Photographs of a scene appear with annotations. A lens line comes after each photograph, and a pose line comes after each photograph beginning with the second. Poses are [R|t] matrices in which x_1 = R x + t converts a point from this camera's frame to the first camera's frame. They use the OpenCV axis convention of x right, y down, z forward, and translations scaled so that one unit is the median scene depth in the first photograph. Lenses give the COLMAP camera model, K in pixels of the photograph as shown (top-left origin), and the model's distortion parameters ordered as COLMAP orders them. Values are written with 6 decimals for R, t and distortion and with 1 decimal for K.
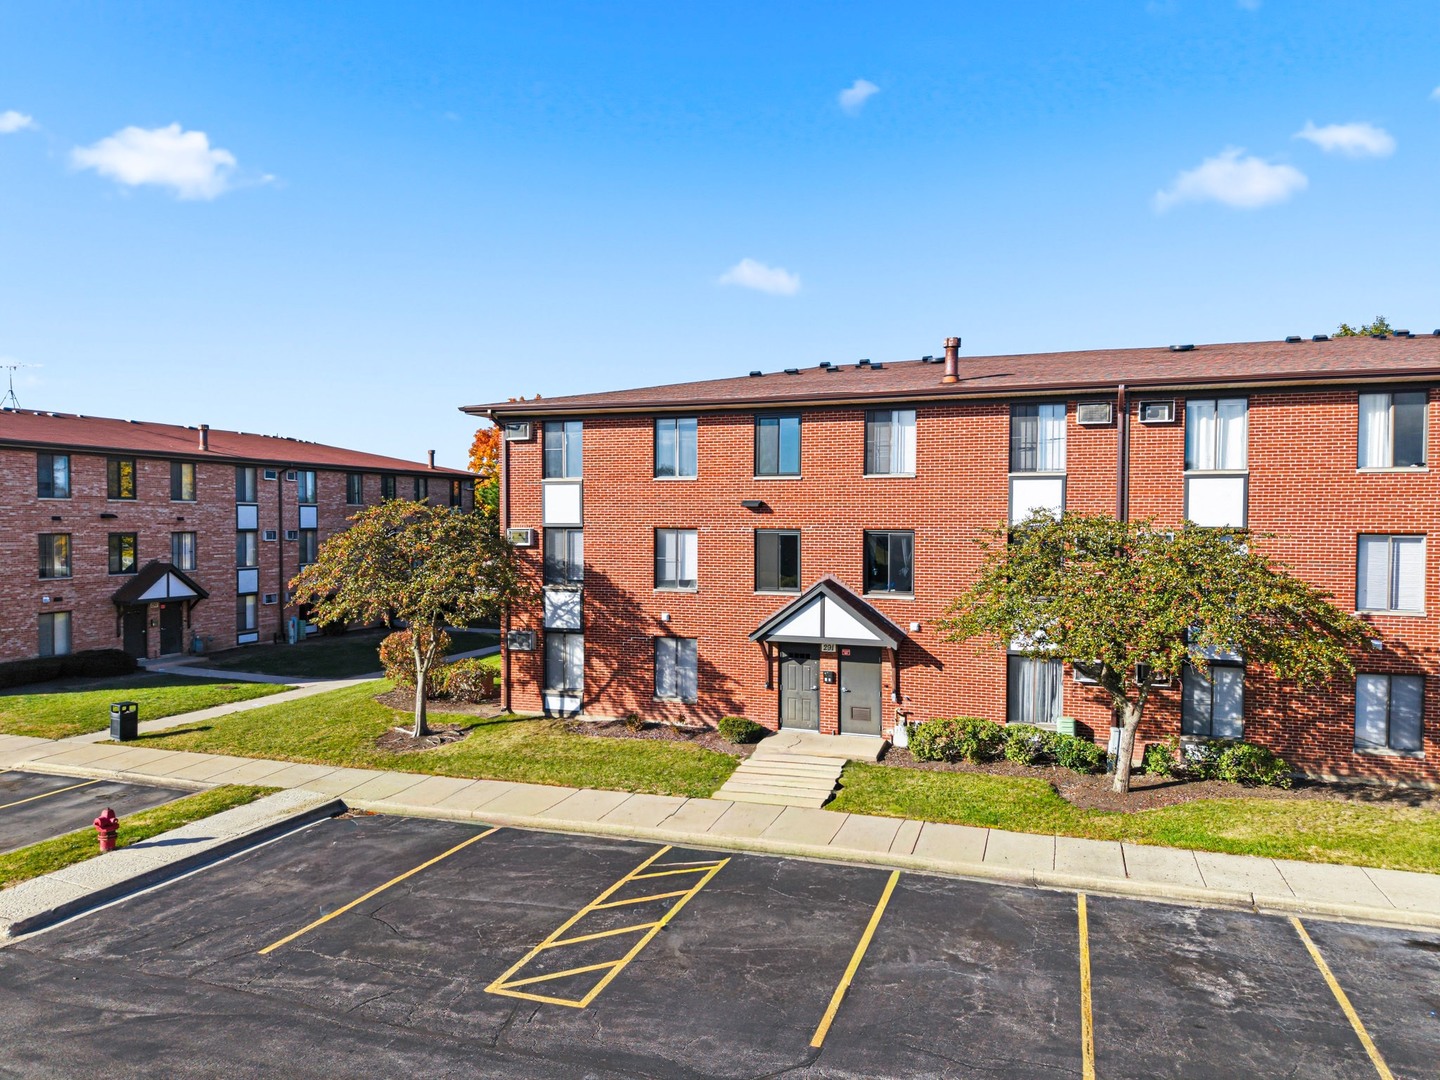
lens RADIAL K [[943.6, 0, 721.8], [0, 943.6, 541.8], [0, 0, 1]] dist [0.003107, 0.000207]
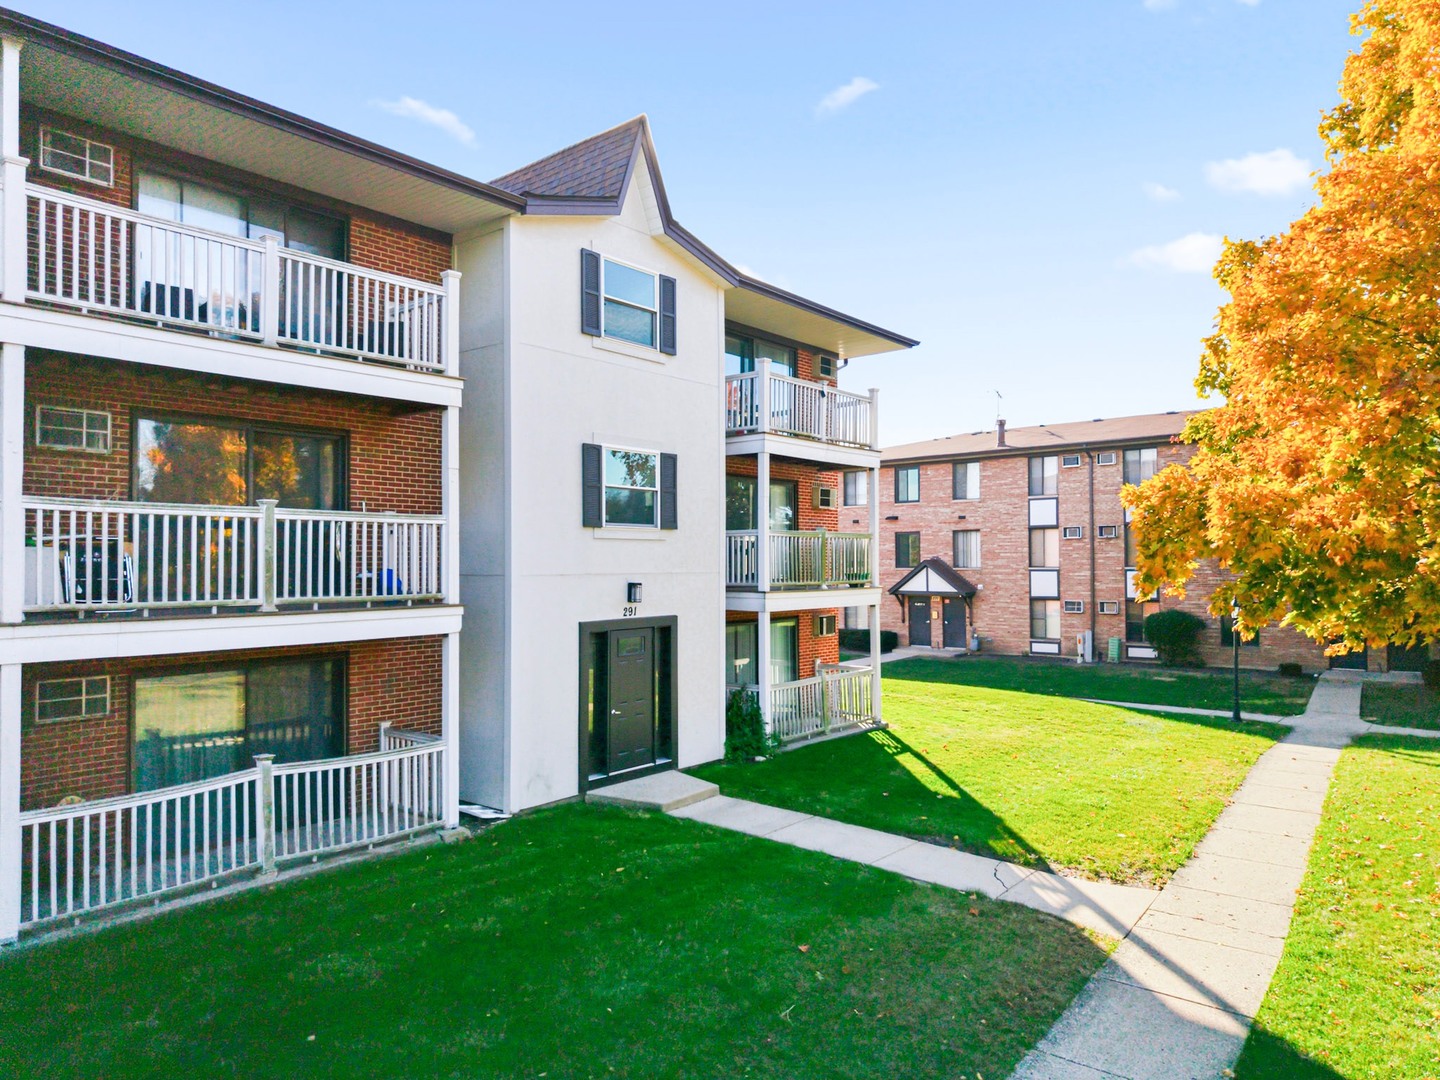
lens RADIAL K [[943.6, 0, 720.8], [0, 943.6, 545.6], [0, 0, 1]] dist [0.003107, 0.000207]
pose [[-0.356518, -0.012108, -0.934210, 0.472437], [-0.010755, 0.999903, -0.008855, 0.017899], [0.934227, 0.006891, -0.356614, 1.104815]]
